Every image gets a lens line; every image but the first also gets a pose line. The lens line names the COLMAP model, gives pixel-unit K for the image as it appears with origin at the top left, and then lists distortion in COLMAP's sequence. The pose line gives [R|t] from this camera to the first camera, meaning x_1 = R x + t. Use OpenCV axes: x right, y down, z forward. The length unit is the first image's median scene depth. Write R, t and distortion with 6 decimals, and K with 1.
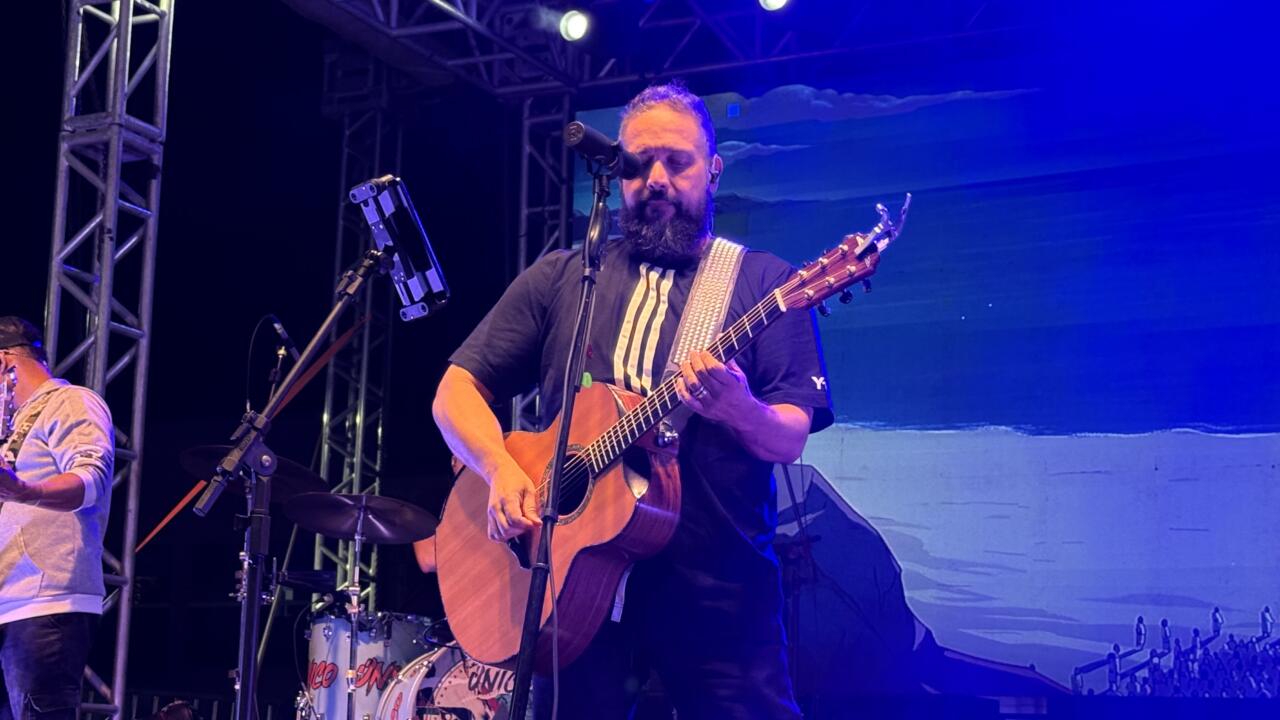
lens RADIAL K [[2315.0, 0, 644.0], [0, 2315.0, 366.4], [0, 0, 1]] dist [0.140760, 0.000000]
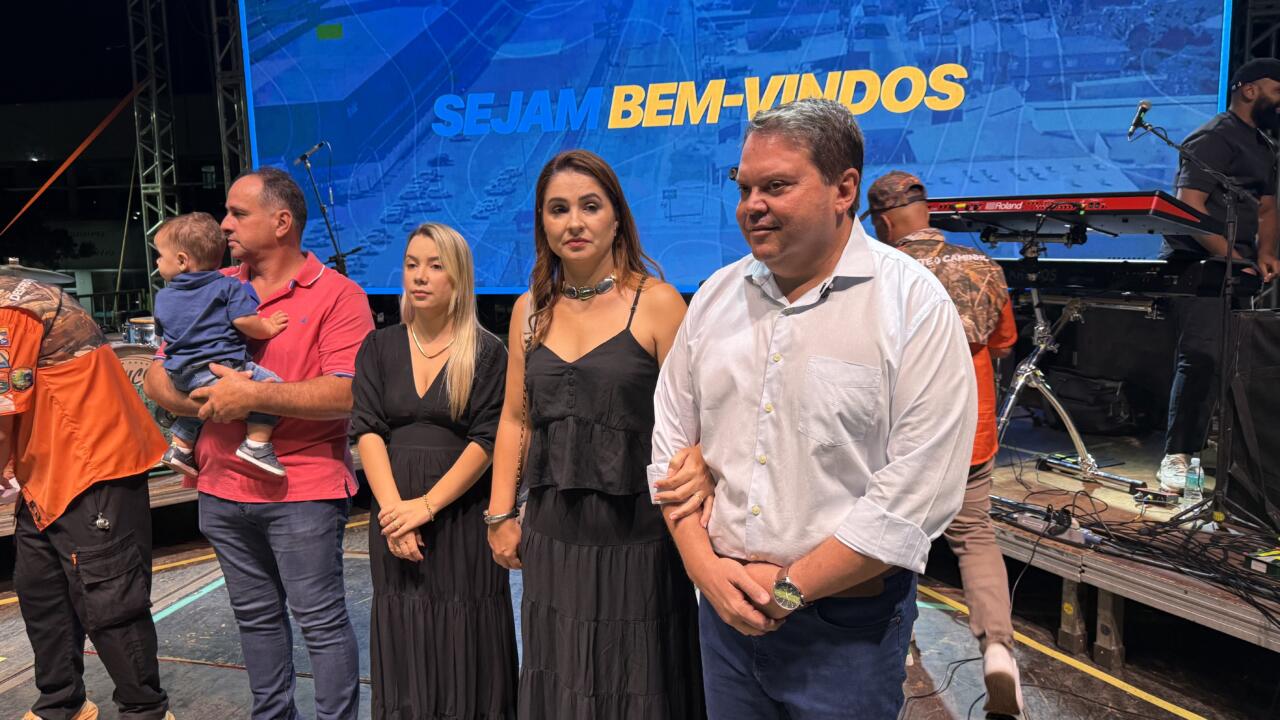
lens RADIAL K [[908.4, 0, 641.1], [0, 908.4, 358.1], [0, 0, 1]] dist [-0.010145, -0.003026]
pose [[0.966994, -0.080224, 0.241839, 0.115025], [-0.000609, 0.948410, 0.317046, -0.064550], [-0.254797, -0.306729, 0.917058, 0.341015]]
